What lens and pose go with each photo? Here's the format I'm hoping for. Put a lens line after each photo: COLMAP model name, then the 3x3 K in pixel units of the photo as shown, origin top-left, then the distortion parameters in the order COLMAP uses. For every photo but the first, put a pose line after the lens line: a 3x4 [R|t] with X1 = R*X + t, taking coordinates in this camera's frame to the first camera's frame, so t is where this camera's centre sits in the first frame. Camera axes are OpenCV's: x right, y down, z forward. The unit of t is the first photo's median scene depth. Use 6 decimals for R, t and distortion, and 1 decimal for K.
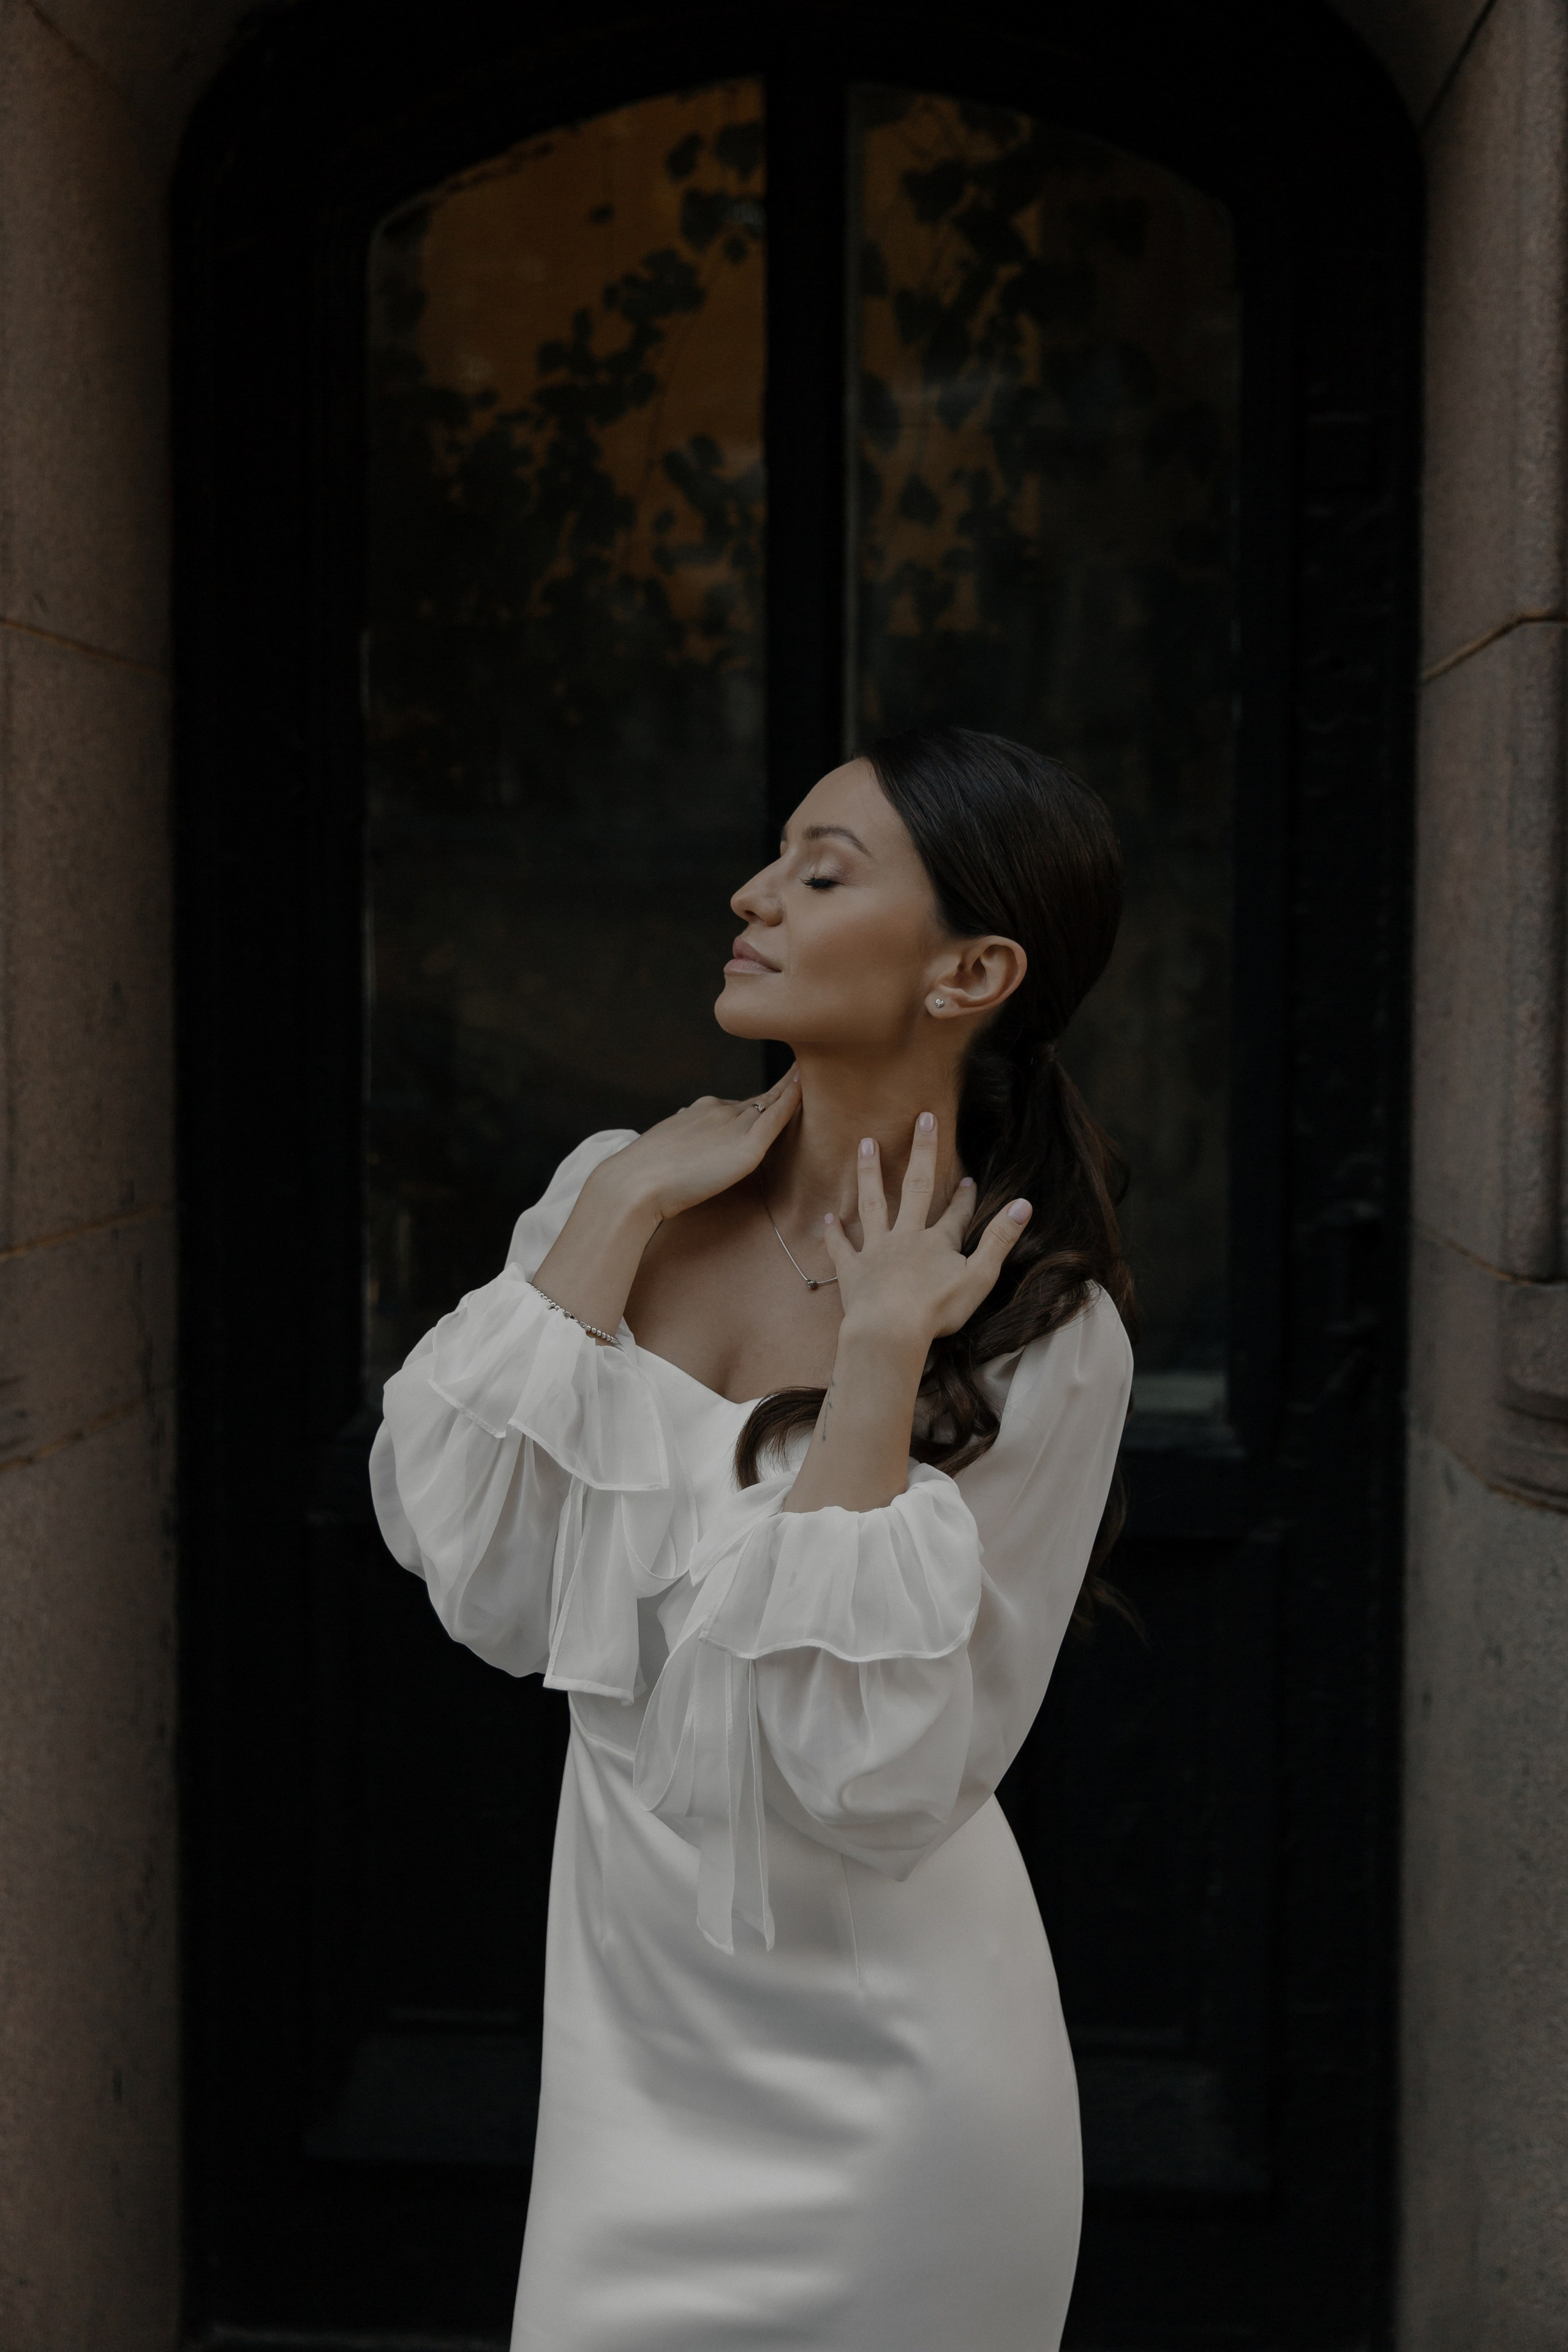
lens RADIAL K [[3274.1, 0, 766.7], [0, 3274.1, 1129.1], [0, 0, 1]] dist [0.007498, -0.002326]
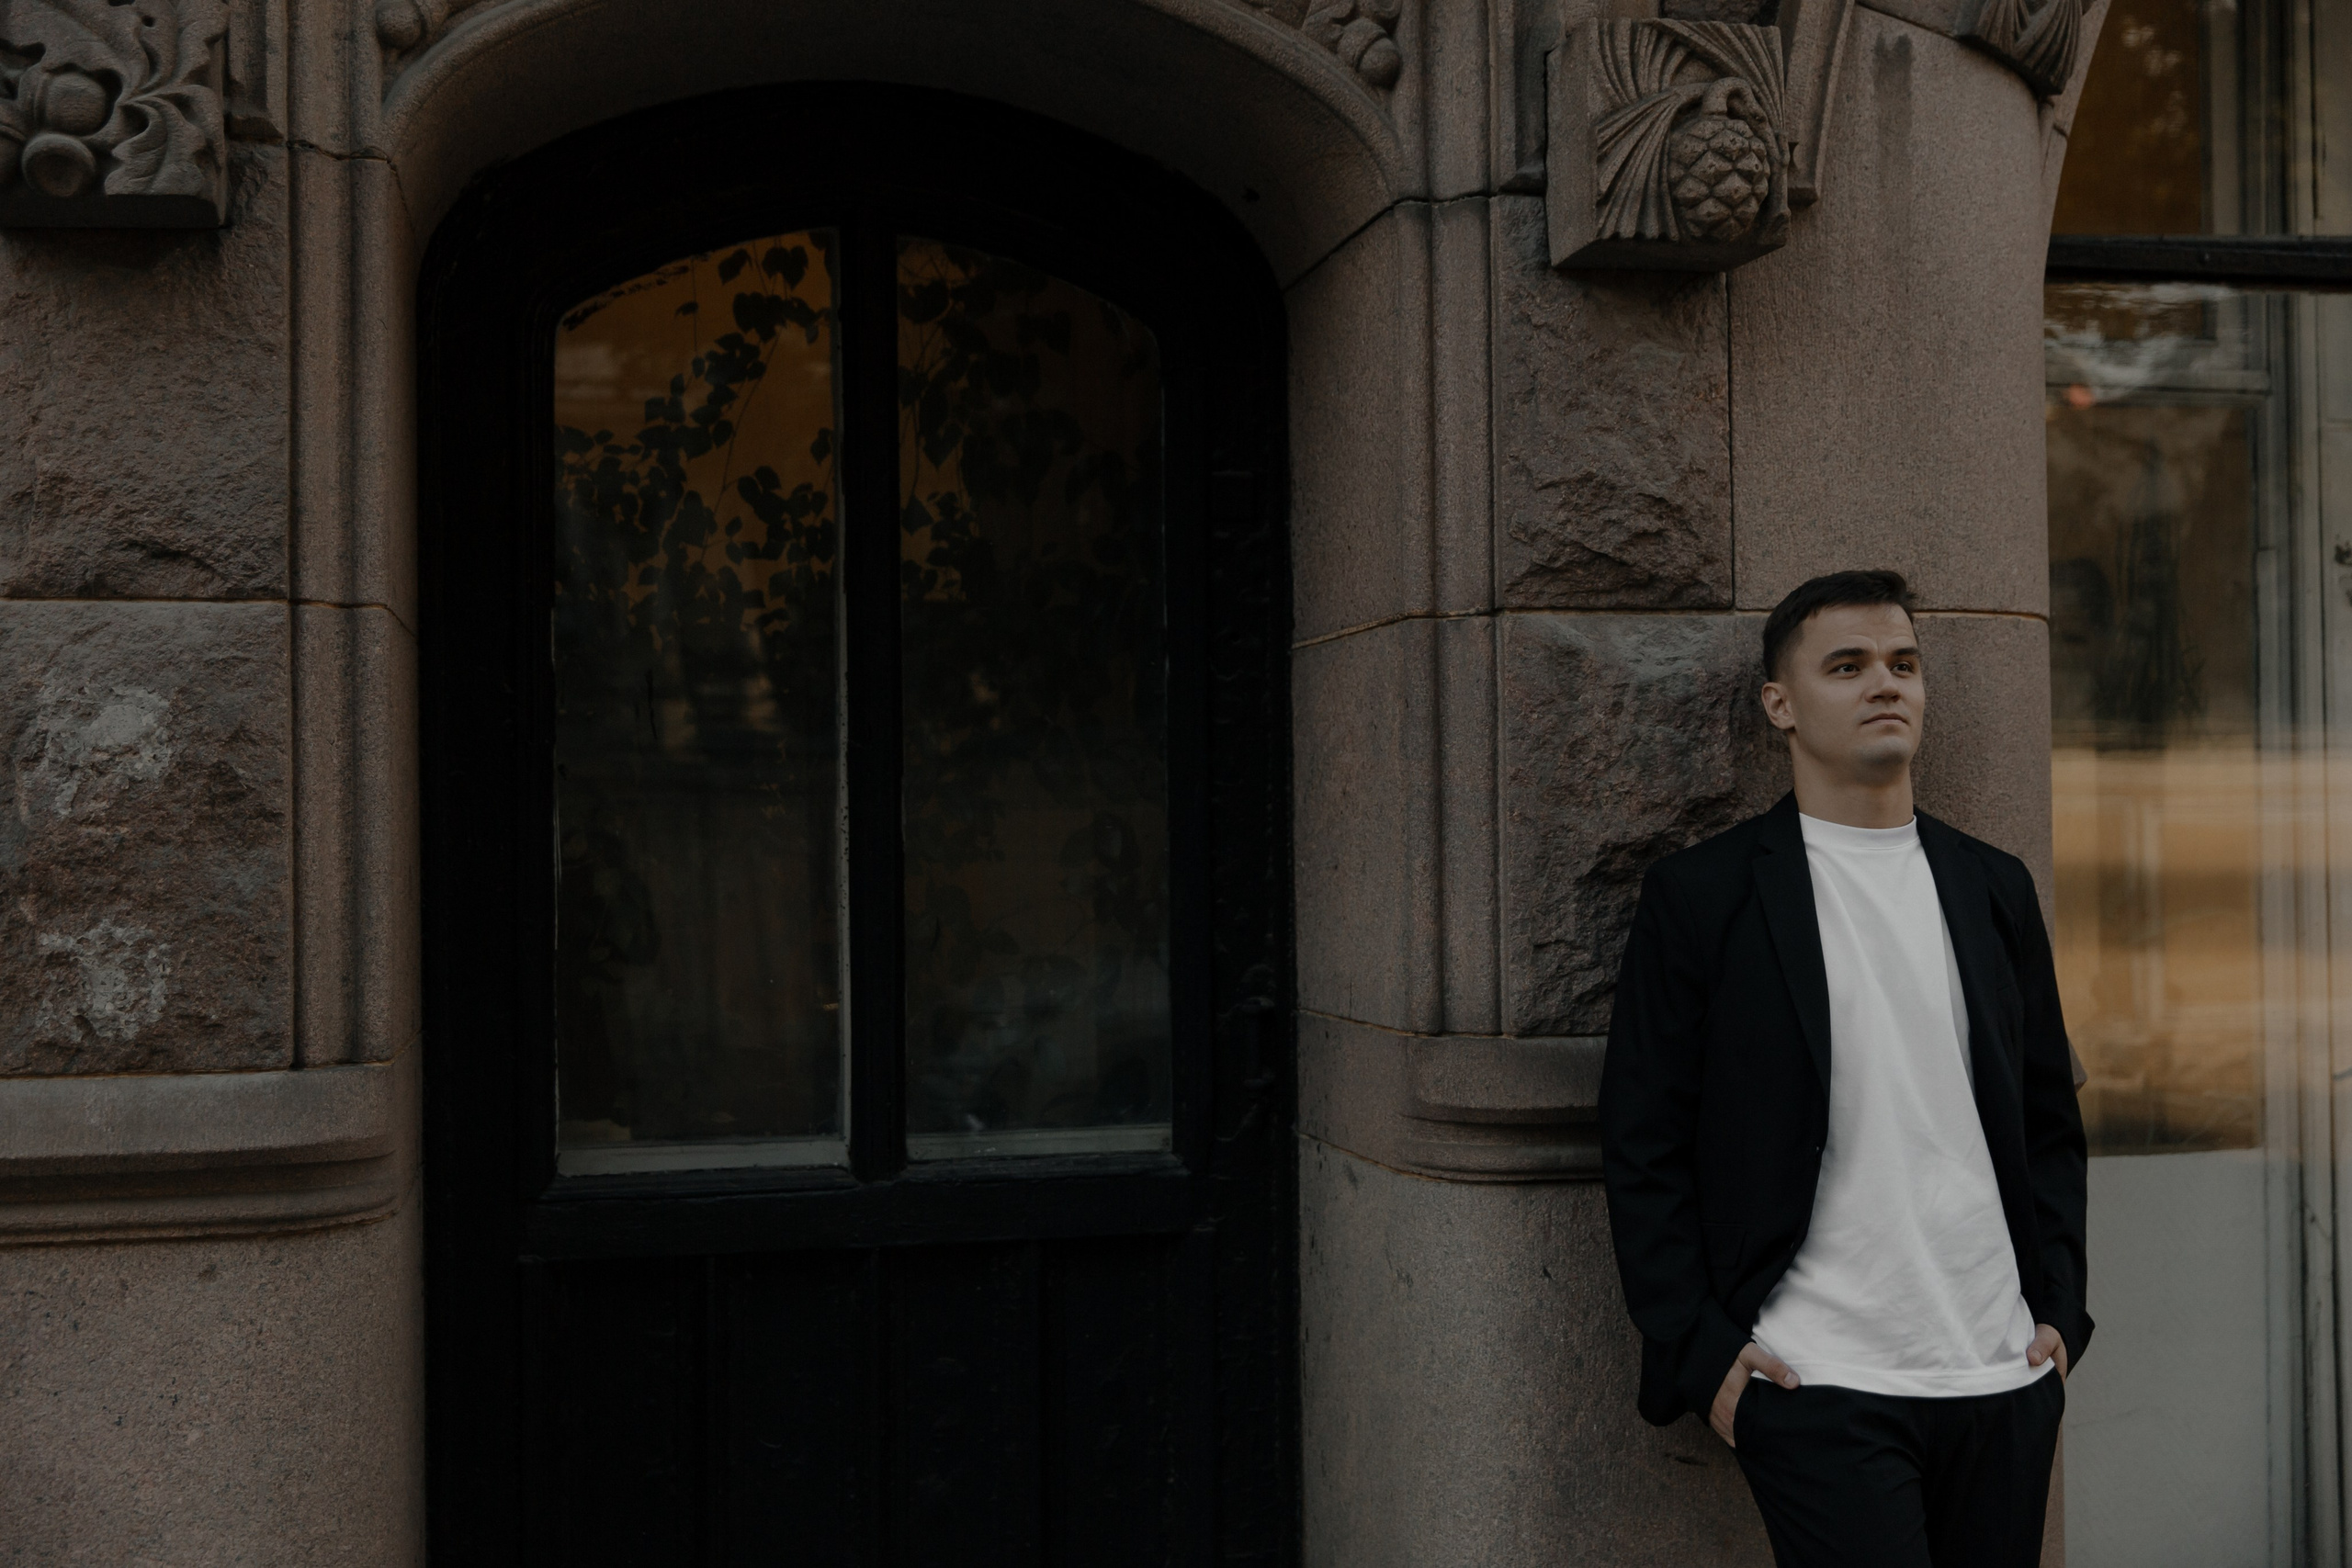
lens RADIAL K [[2851.3, 0, 1258.9], [0, 2851.3, 798.8], [0, 0, 1]] dist [-0.002708, 0.014955]
pose [[0.949228, -0.012159, 0.314354, -0.228088], [0.033265, 0.997530, -0.061863, 0.012811], [-0.312825, 0.069179, 0.947288, -0.231709]]
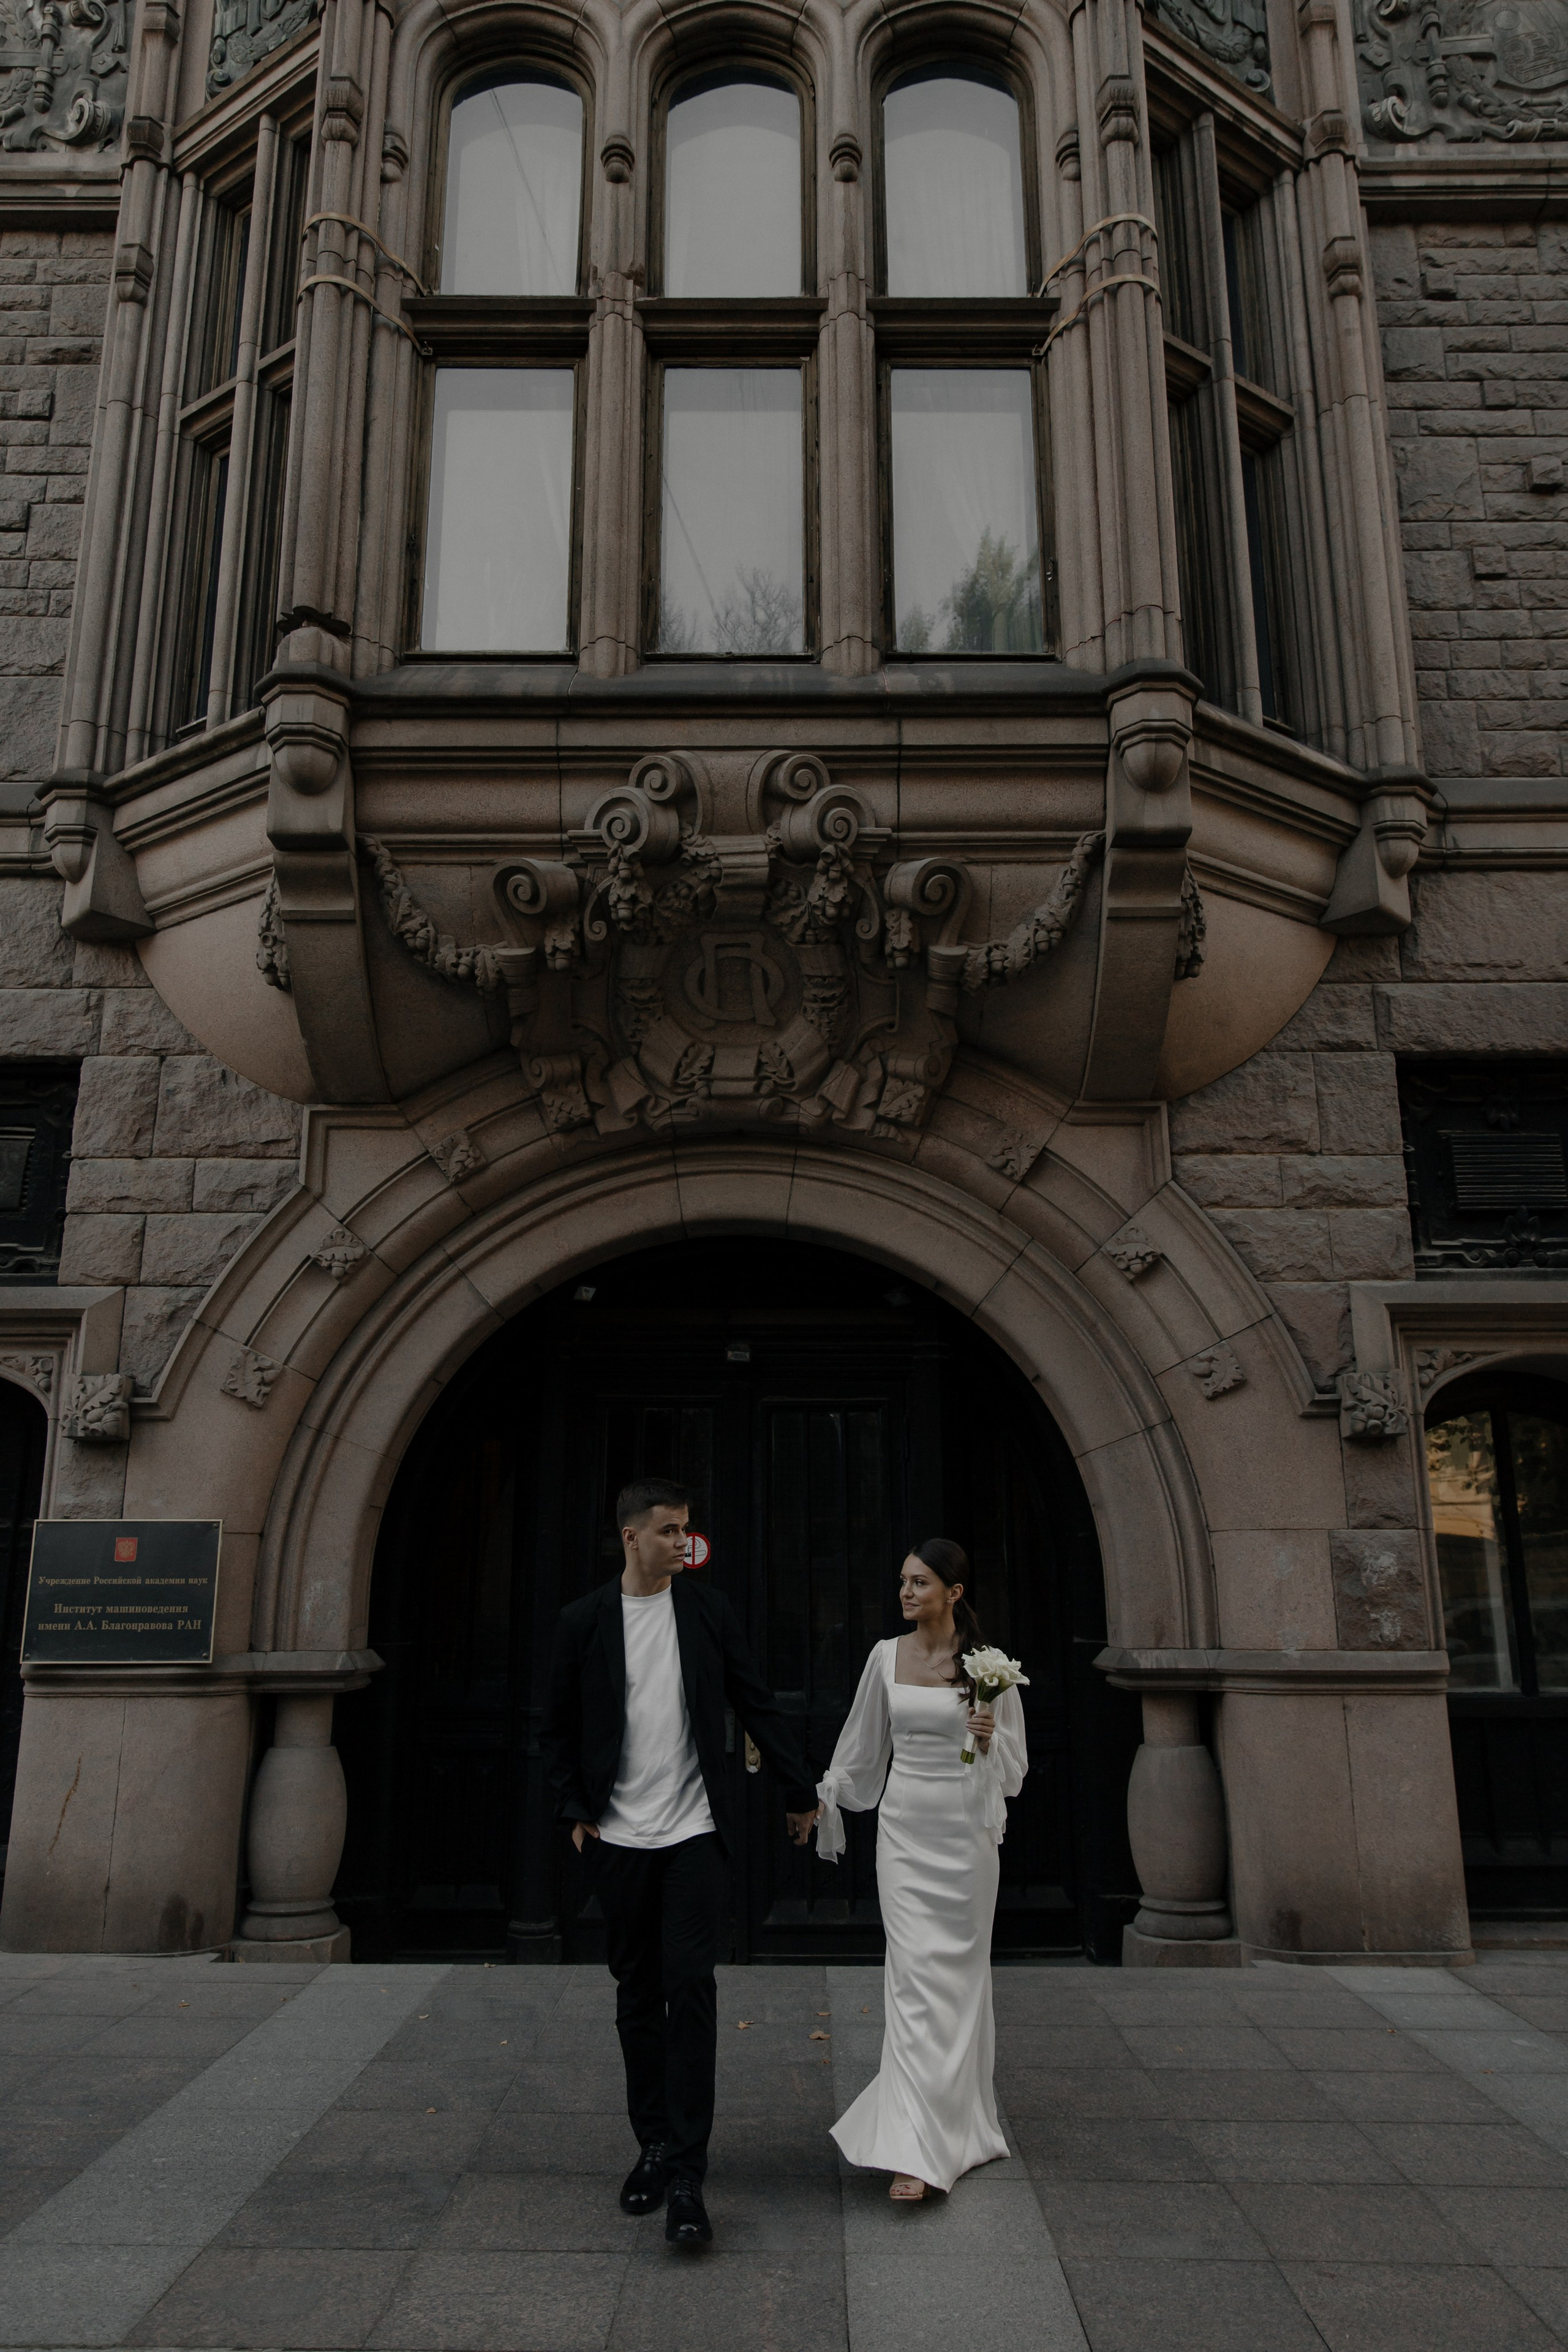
lens RADIAL K [[1640.9, 0, 754.1], [0, 1640.9, 1191.7], [0, 0, 1]] dist [0.022900, -0.000132]
pose [[0.997345, 0.010637, 0.072042, -1.360377], [0.010388, 0.958377, -0.285317, 0.068252], [-0.072078, 0.285308, 0.955722, -1.491406]]
